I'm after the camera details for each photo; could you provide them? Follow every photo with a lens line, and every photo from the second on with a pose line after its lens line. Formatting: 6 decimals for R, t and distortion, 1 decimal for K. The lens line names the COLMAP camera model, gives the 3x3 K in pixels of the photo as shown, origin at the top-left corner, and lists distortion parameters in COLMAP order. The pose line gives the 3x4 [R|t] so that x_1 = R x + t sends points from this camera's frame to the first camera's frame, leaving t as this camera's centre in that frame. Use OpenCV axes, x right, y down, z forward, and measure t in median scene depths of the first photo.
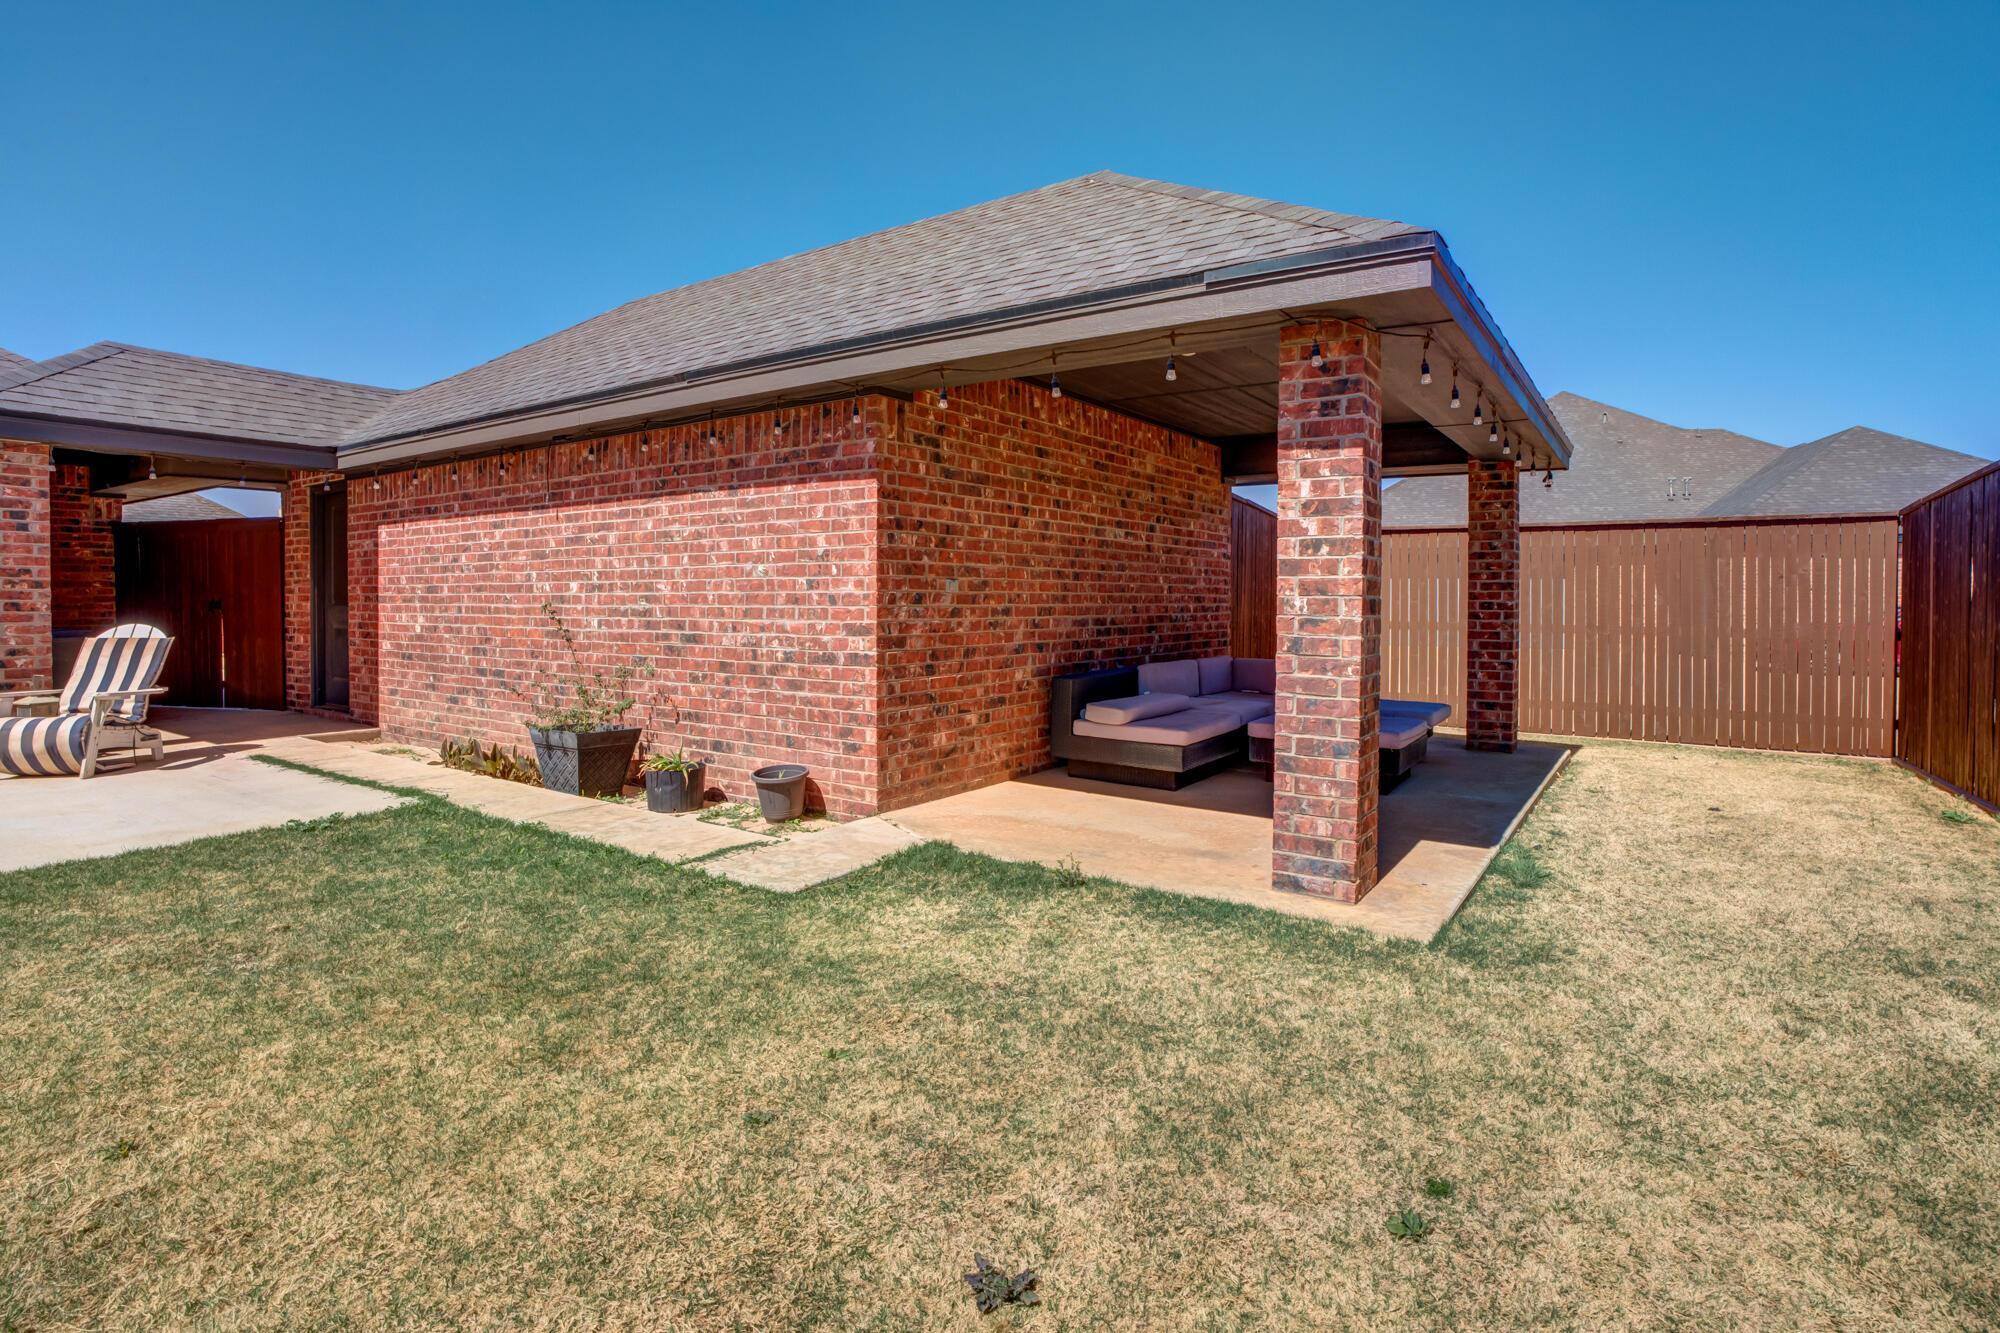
lens RADIAL K [[983.3, 0, 997.0], [0, 983.3, 610.6], [0, 0, 1]] dist [-0.056565, 0.021875]
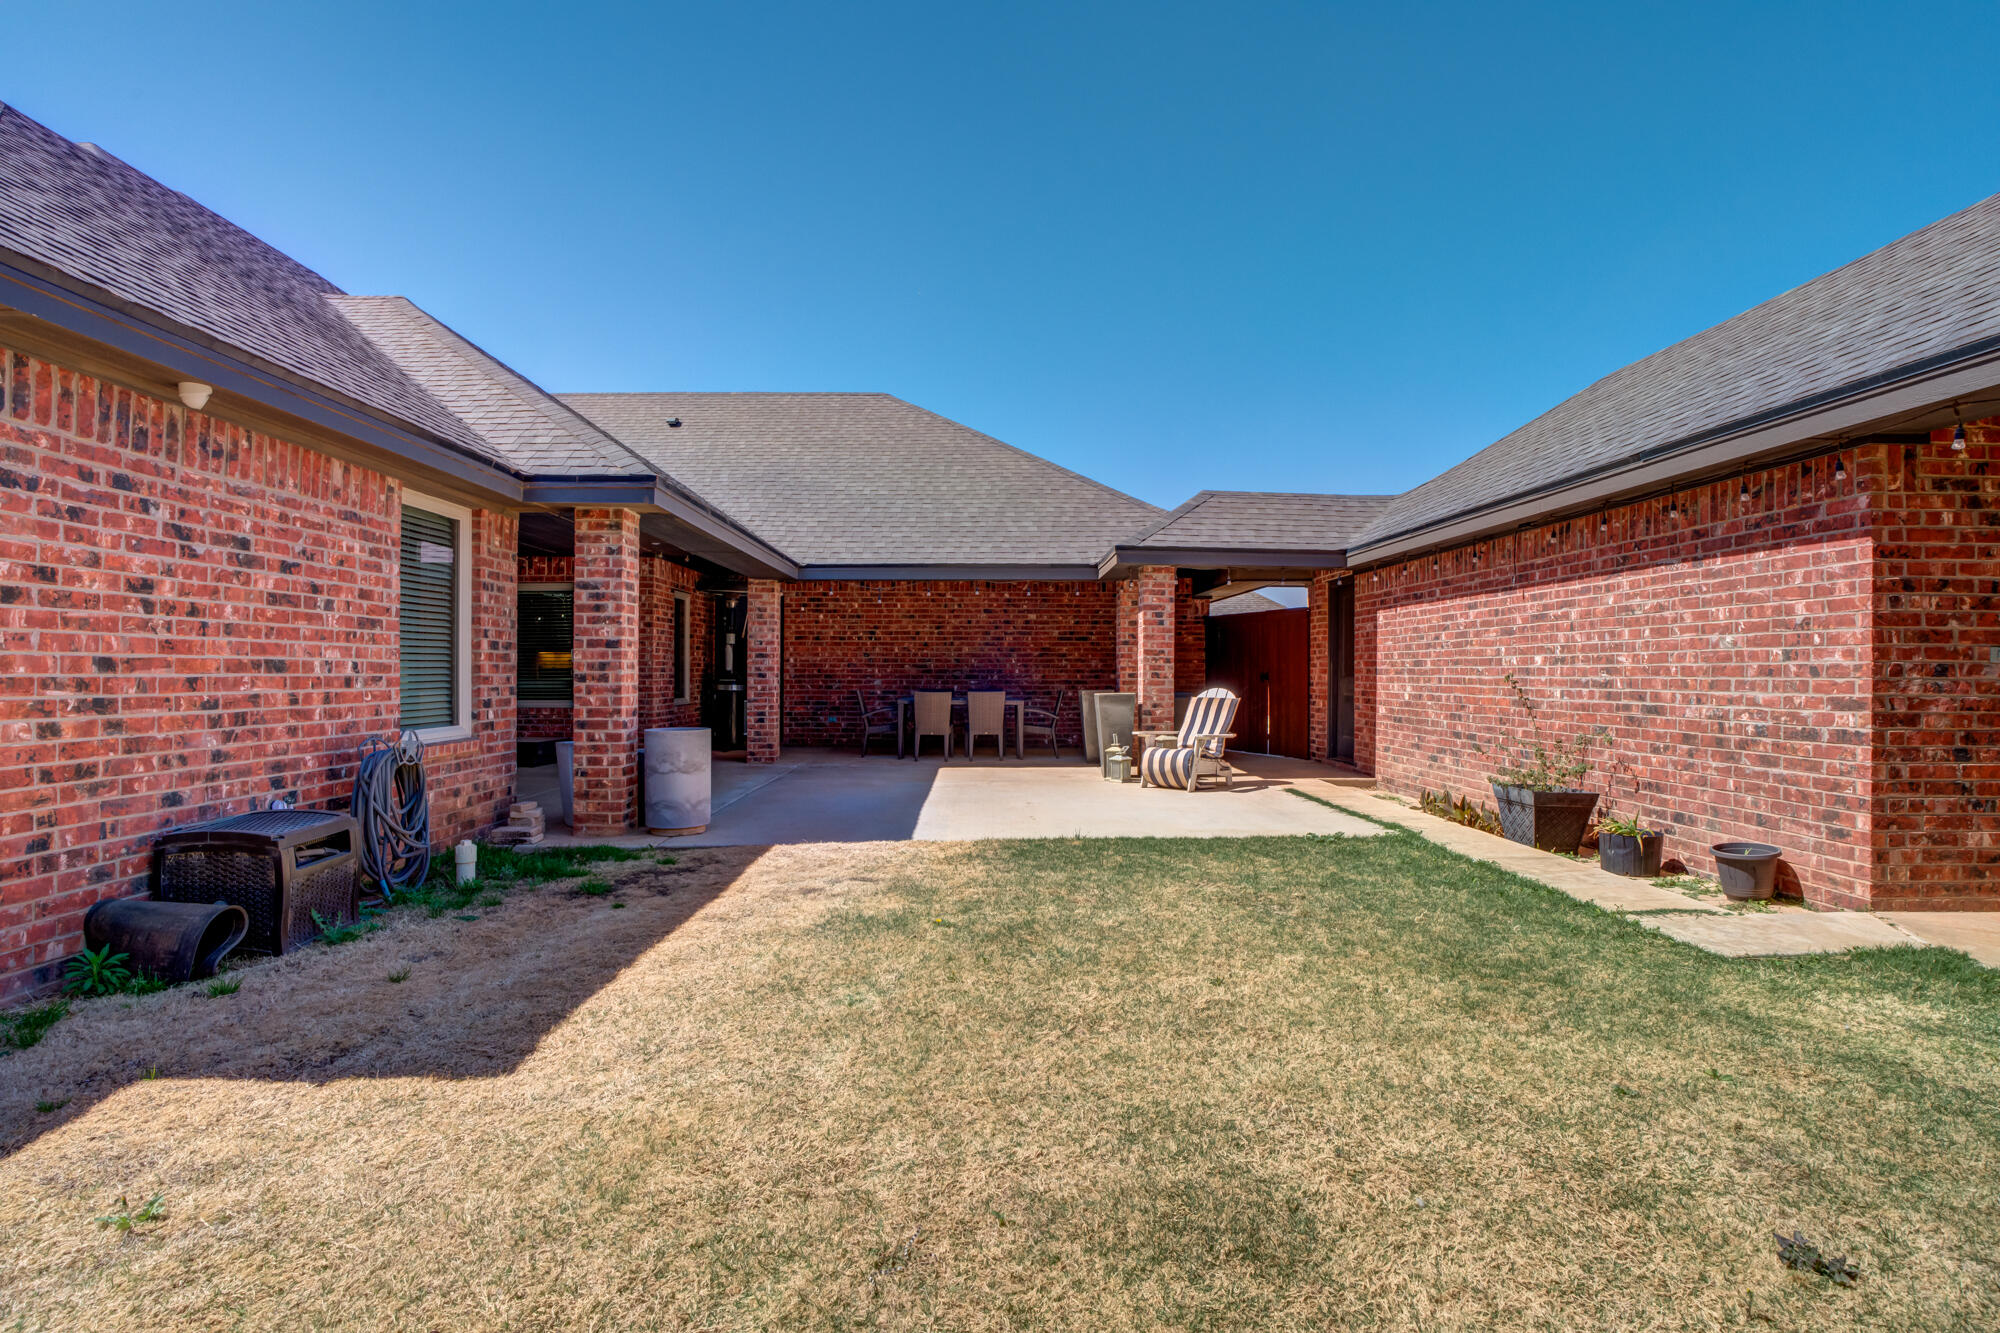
lens RADIAL K [[985.0, 0, 1000.0], [0, 985.0, 666.5], [0, 0, 1]] dist [-0.043633, 0.021416]
pose [[0.584225, -0.001581, -0.811590, 0.115568], [-0.016052, 0.999780, -0.013503, 0.008549], [0.811433, 0.020917, 0.584071, -0.147703]]
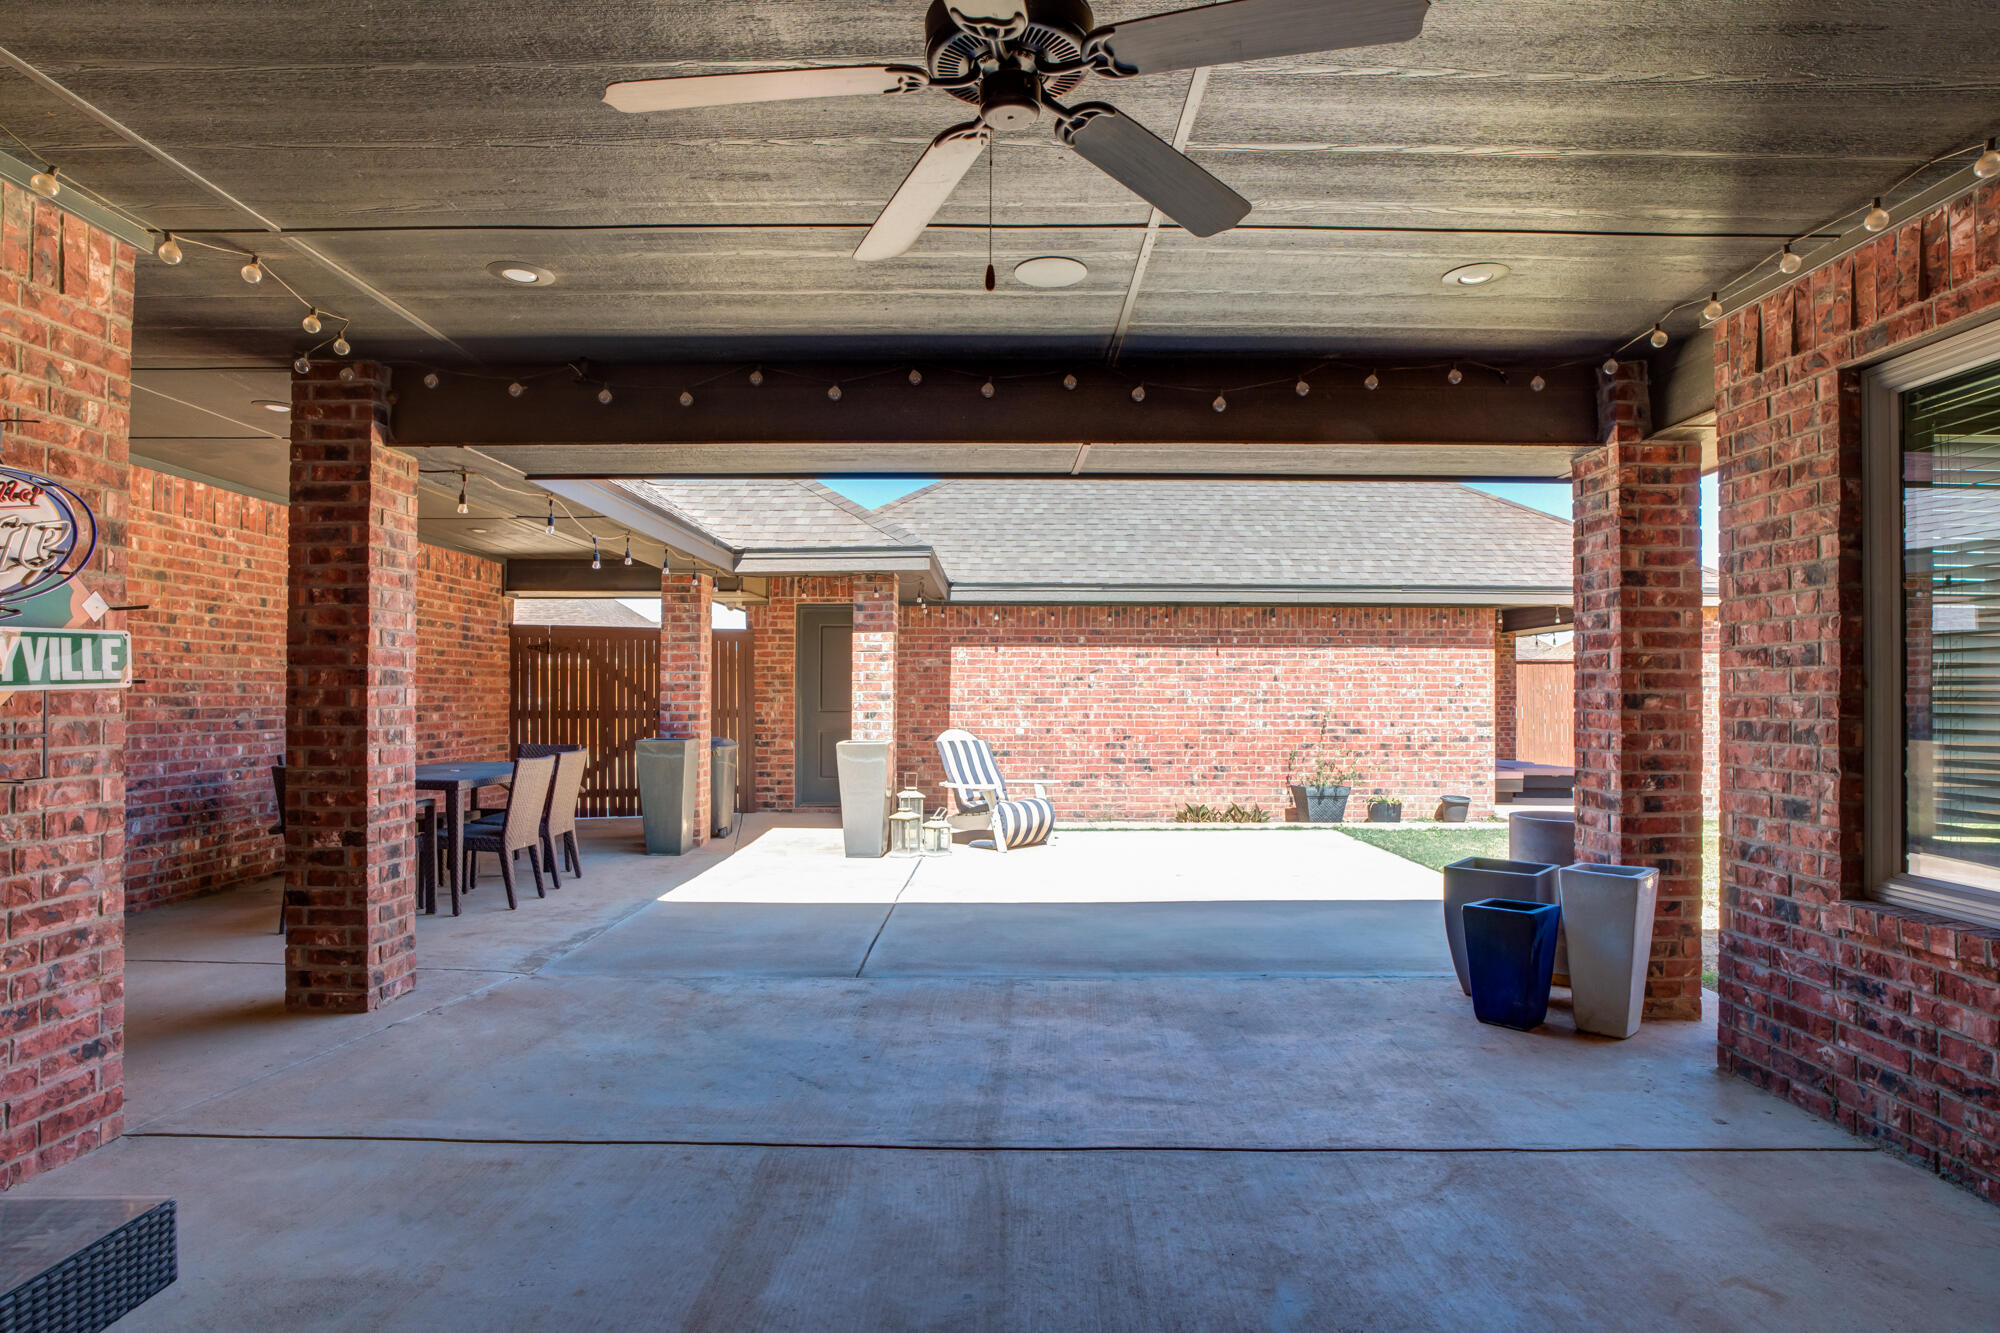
lens RADIAL K [[1056.7, 0, 996.6], [0, 1056.7, 690.2], [0, 0, 1]] dist [-0.049589, 0.000348]
pose [[0.827695, 0.007756, 0.561125, -1.985702], [0.004803, 0.999770, -0.020903, -0.008647], [-0.561158, 0.019997, 0.827467, -0.190990]]
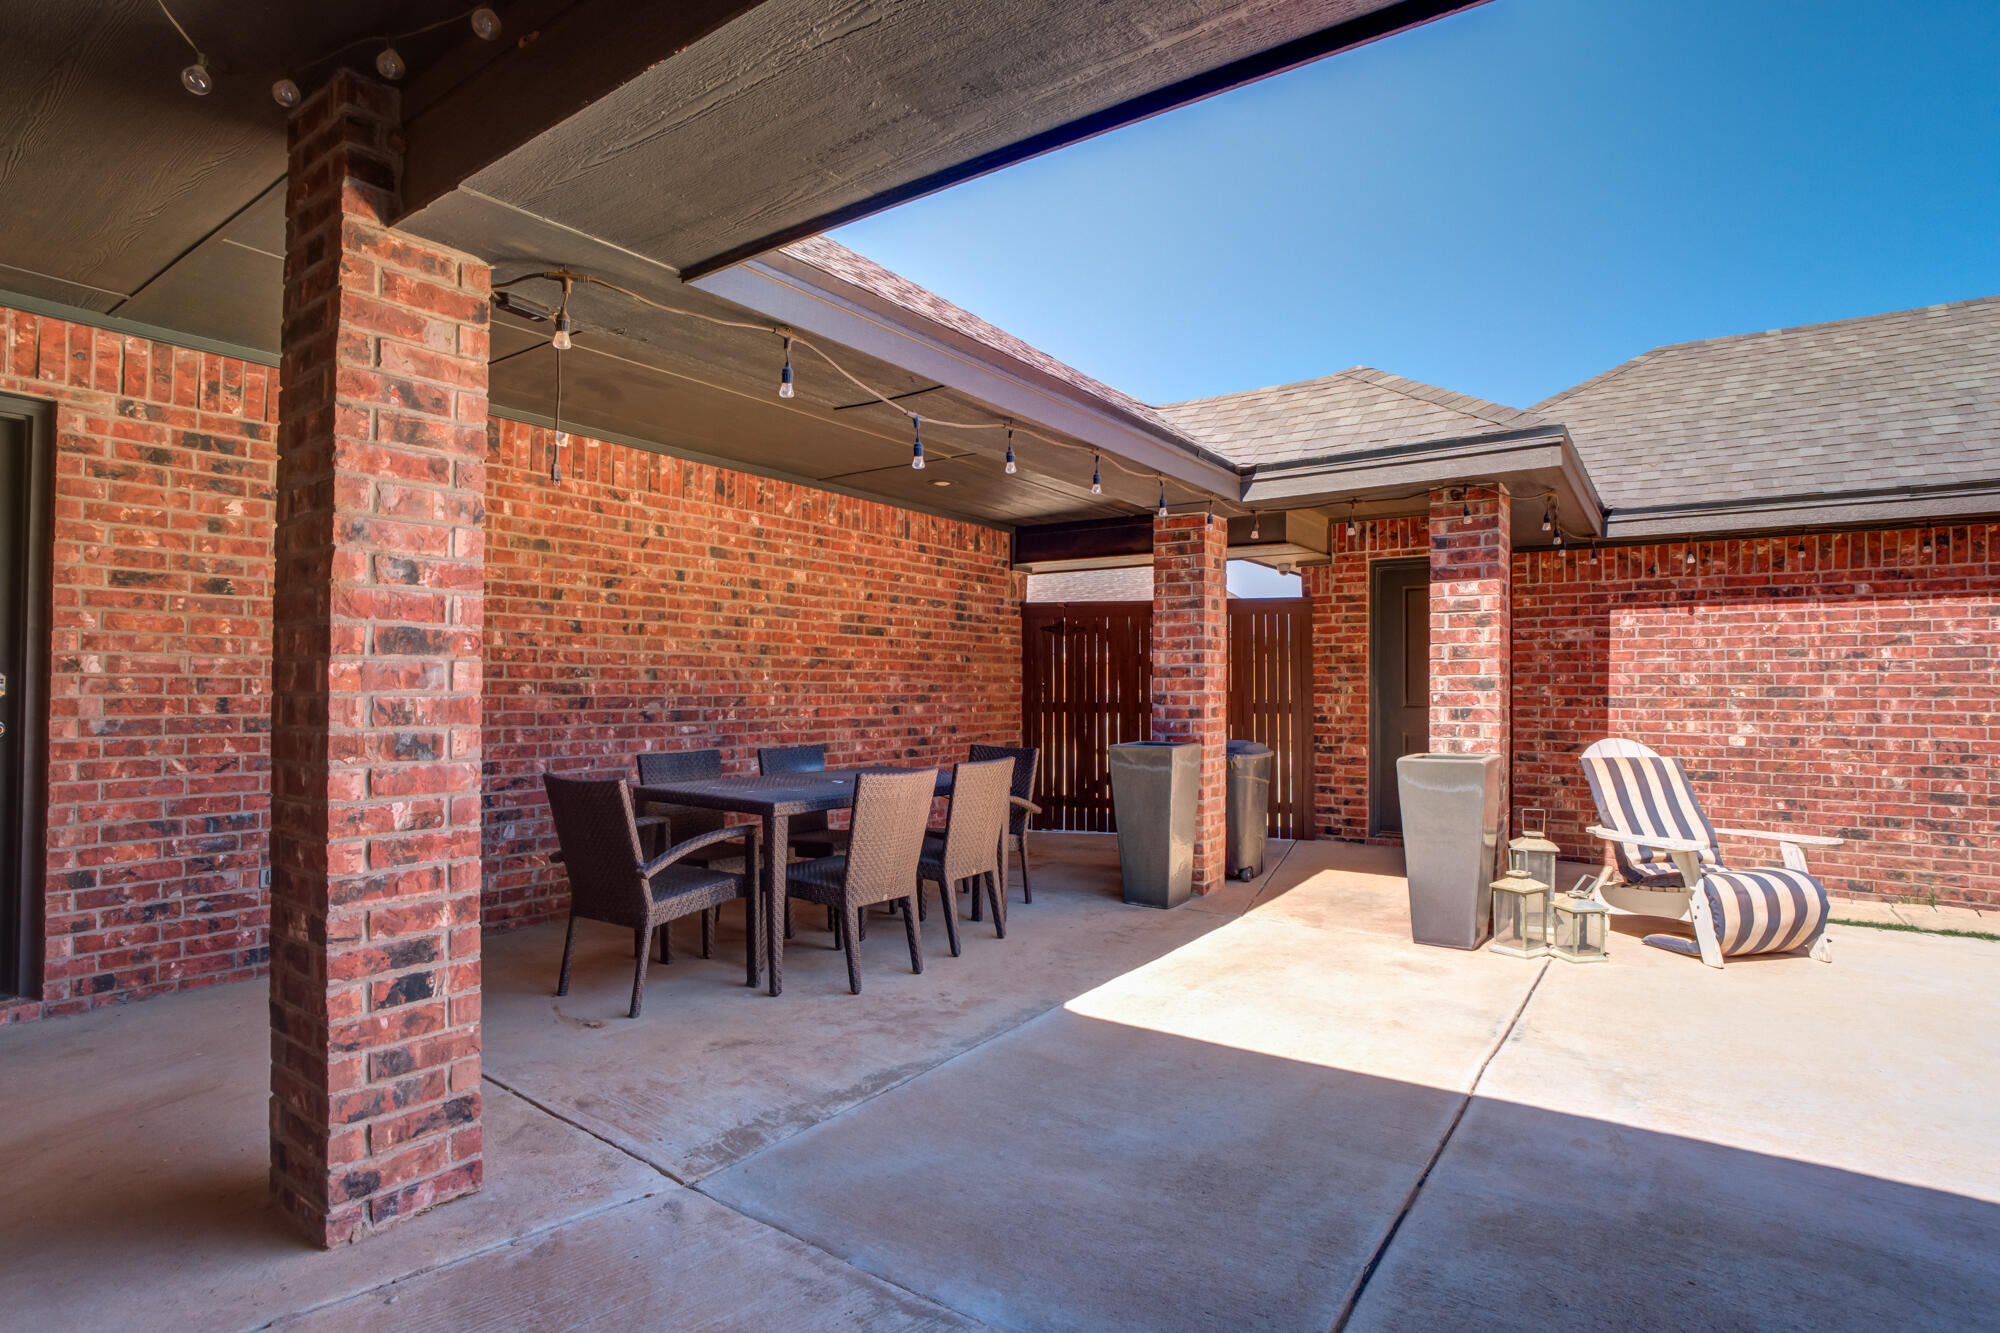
lens RADIAL K [[995.8, 0, 998.6], [0, 995.8, 672.9], [0, 0, 1]] dist [-0.066469, 0.026232]
pose [[0.999889, 0.005614, -0.013788, -1.681469], [-0.006052, 0.999471, -0.031954, -0.011388], [0.013601, 0.032034, 0.999394, 0.287949]]
